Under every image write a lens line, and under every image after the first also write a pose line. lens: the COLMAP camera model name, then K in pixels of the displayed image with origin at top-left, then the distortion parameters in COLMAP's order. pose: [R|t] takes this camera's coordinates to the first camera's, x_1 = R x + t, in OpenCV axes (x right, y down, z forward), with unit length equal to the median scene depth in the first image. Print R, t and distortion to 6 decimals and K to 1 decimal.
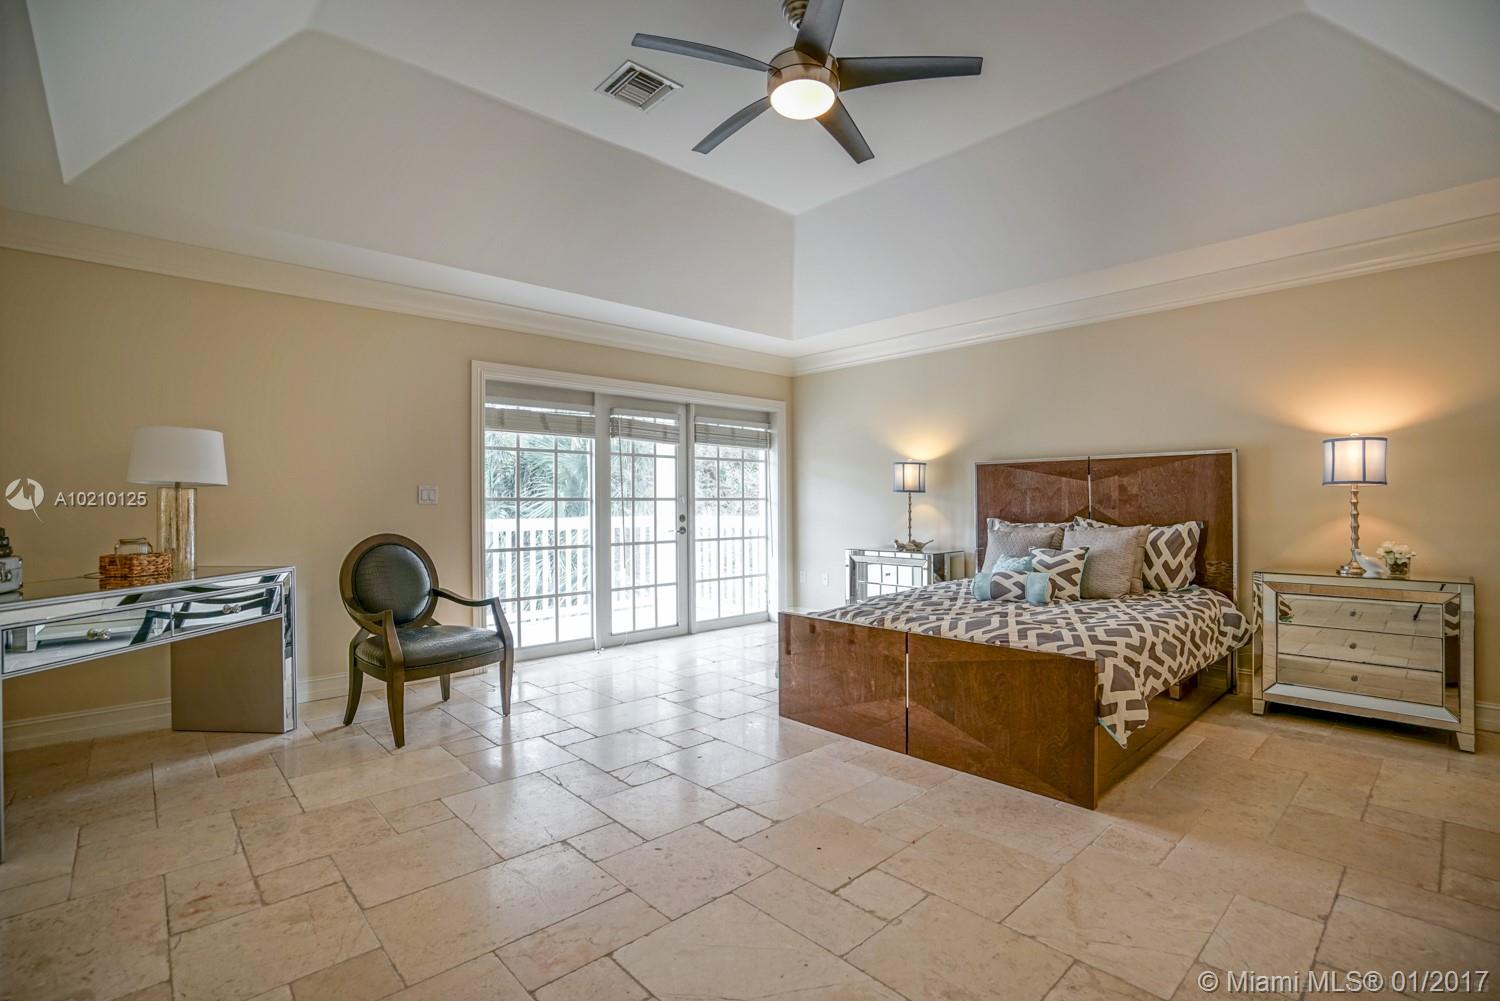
lens RADIAL K [[693.6, 0, 750.2], [0, 693.6, 499.2], [0, 0, 1]] dist [-0.051617, 0.020616]
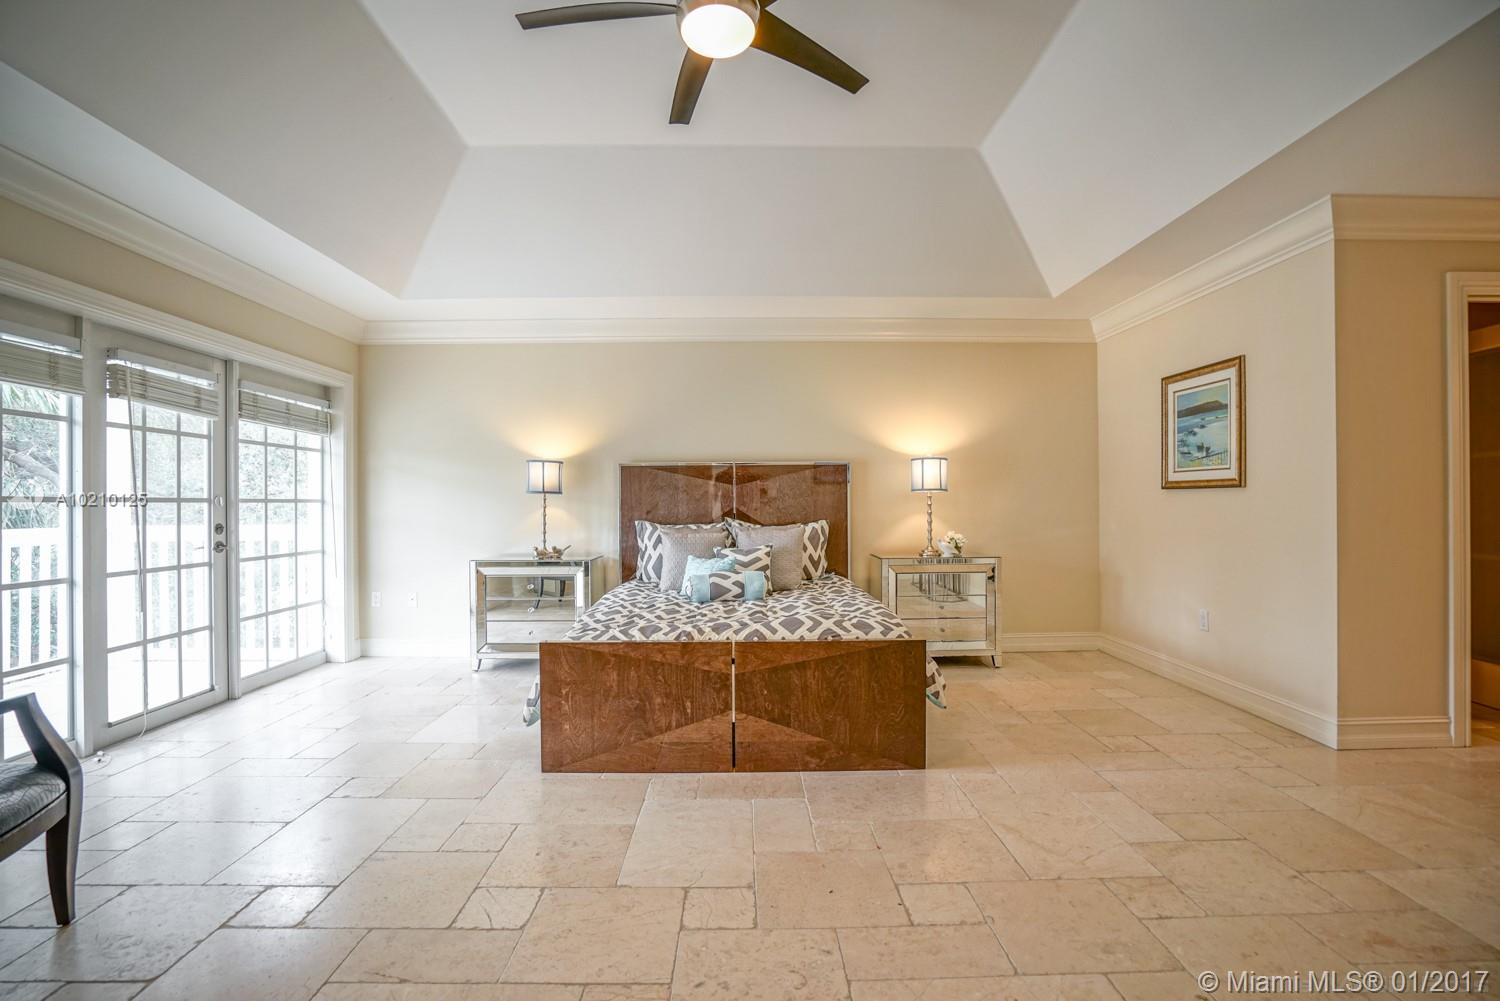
lens RADIAL K [[693.6, 0, 750.2], [0, 693.6, 499.2], [0, 0, 1]] dist [-0.051617, 0.020616]
pose [[0.674547, 0.005626, 0.738210, -0.344513], [-0.001847, 0.999981, -0.005934, 0.002845], [-0.738230, 0.002640, 0.674544, 0.262633]]
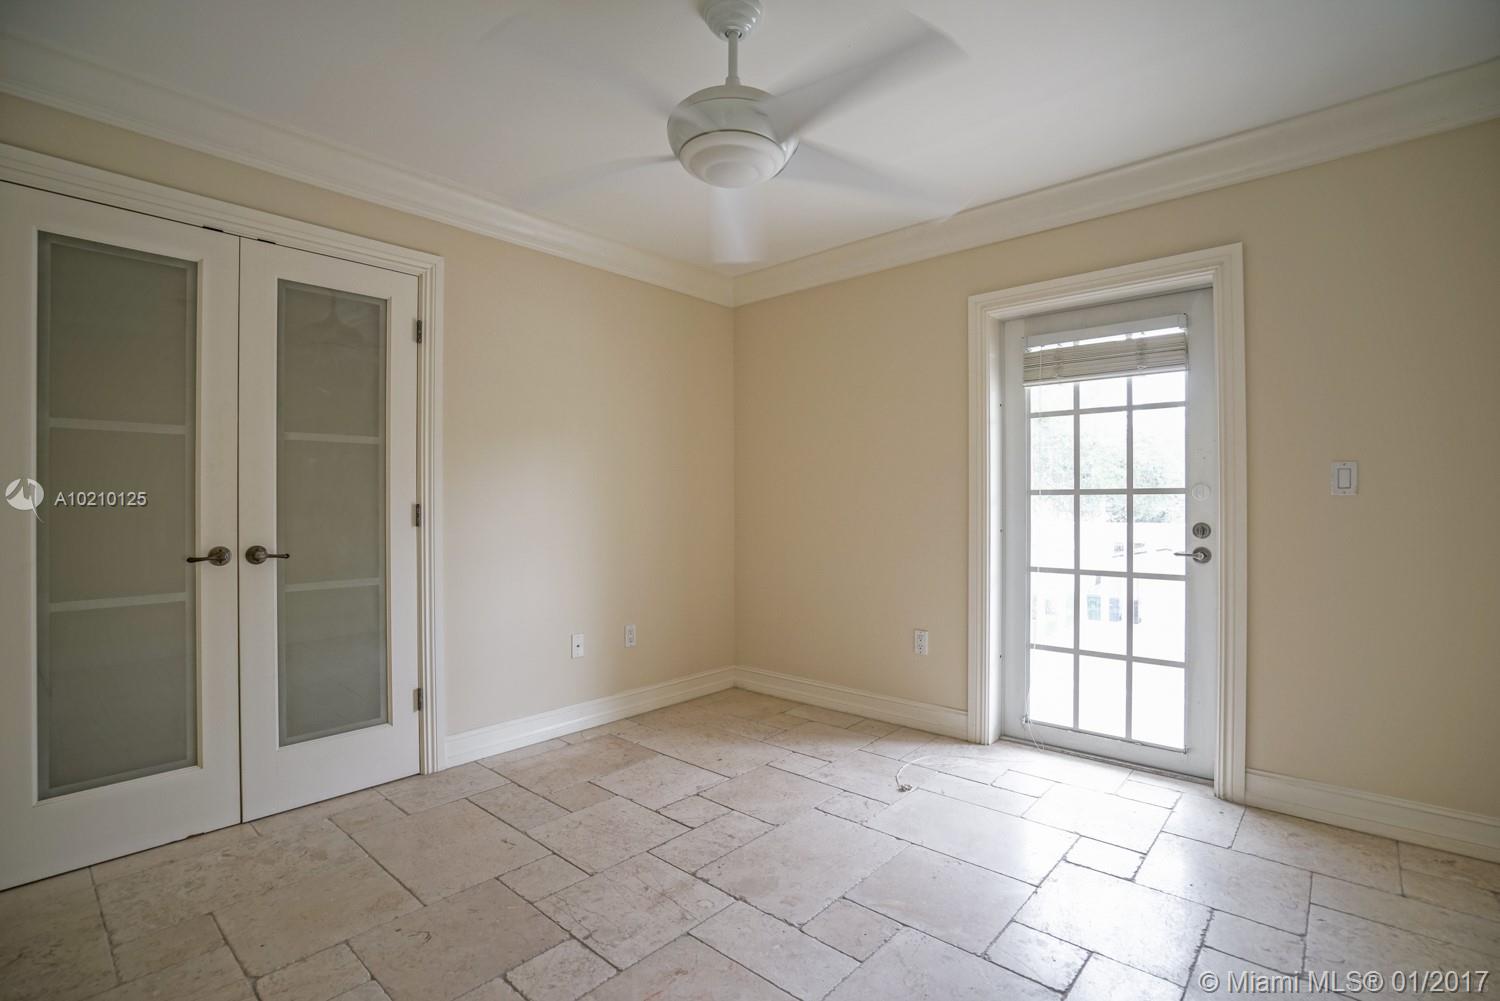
lens RADIAL K [[693.6, 0, 750.2], [0, 693.6, 499.2], [0, 0, 1]] dist [-0.051617, 0.020616]
pose [[0.093573, -0.003769, -0.995605, 0.487919], [-0.000528, 0.999993, -0.003835, 0.012175], [0.995612, 0.000884, 0.093570, 0.953631]]
